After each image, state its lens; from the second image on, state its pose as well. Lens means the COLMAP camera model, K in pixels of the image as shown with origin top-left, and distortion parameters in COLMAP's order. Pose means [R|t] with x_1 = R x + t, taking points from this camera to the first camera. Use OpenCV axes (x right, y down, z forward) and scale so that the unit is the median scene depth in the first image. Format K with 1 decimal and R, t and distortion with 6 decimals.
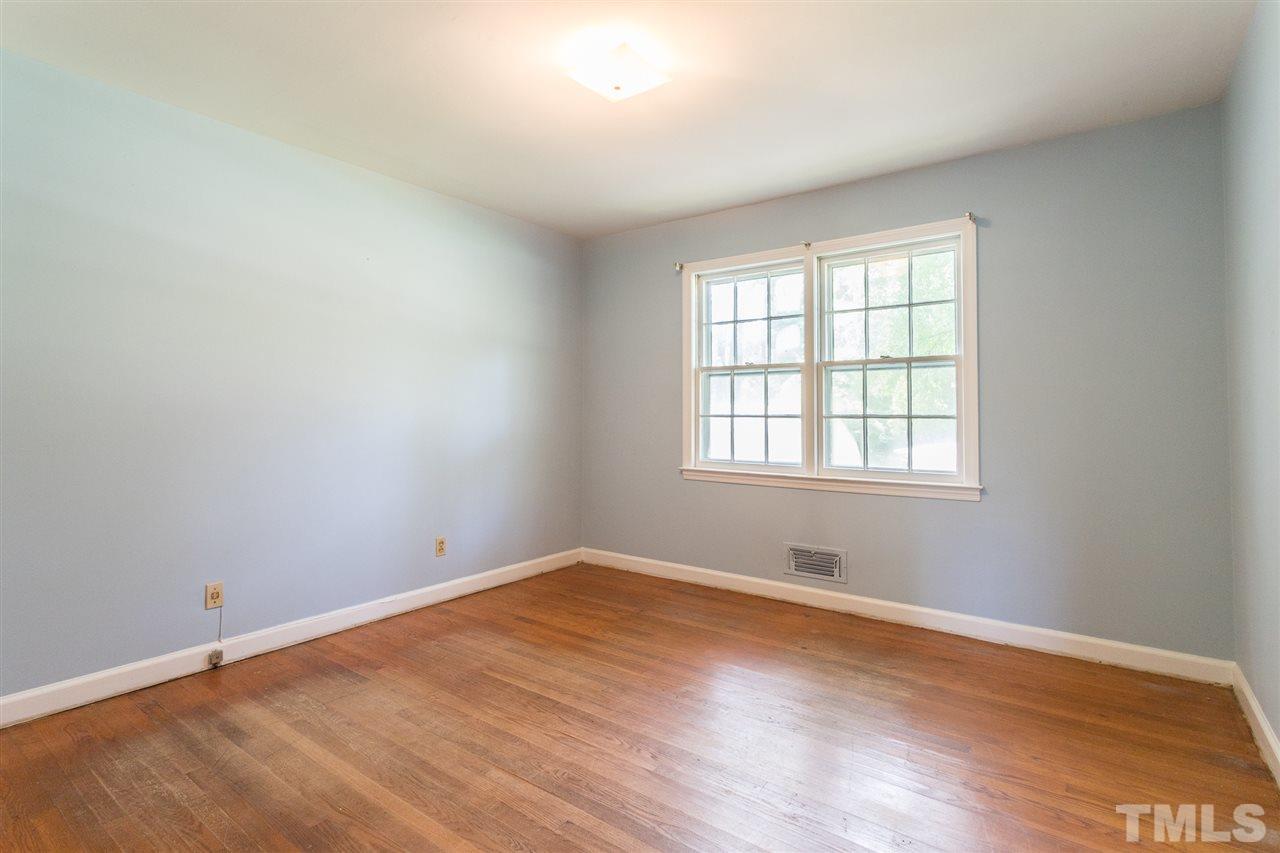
lens RADIAL K [[613.5, 0, 639.2], [0, 613.5, 415.2], [0, 0, 1]] dist [0.002042, 0.000908]
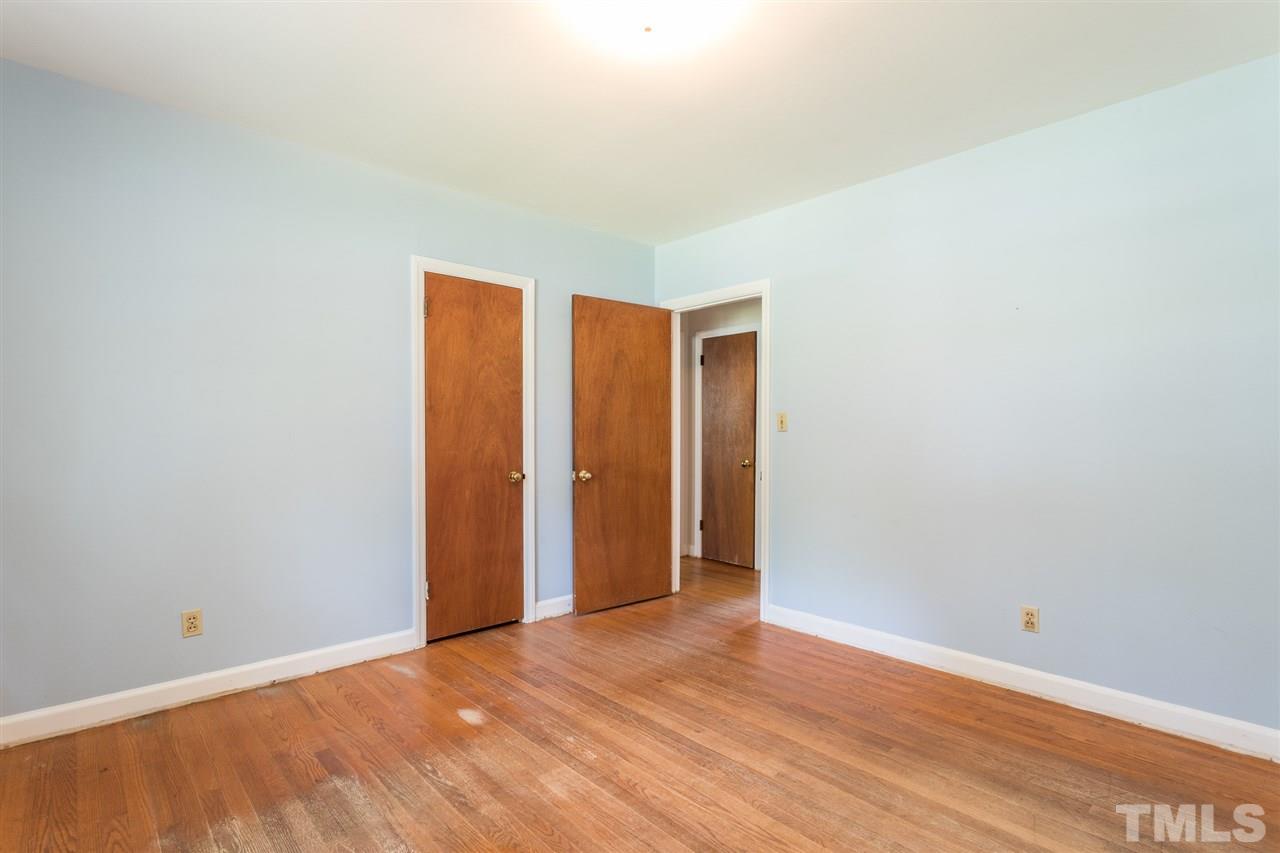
lens RADIAL K [[613.5, 0, 639.2], [0, 613.5, 415.2], [0, 0, 1]] dist [0.002042, 0.000908]
pose [[-0.980833, 0.003853, 0.194811, -0.222919], [-0.002208, 0.999521, -0.030885, -0.003687], [-0.194836, -0.030723, -0.980355, 2.094218]]
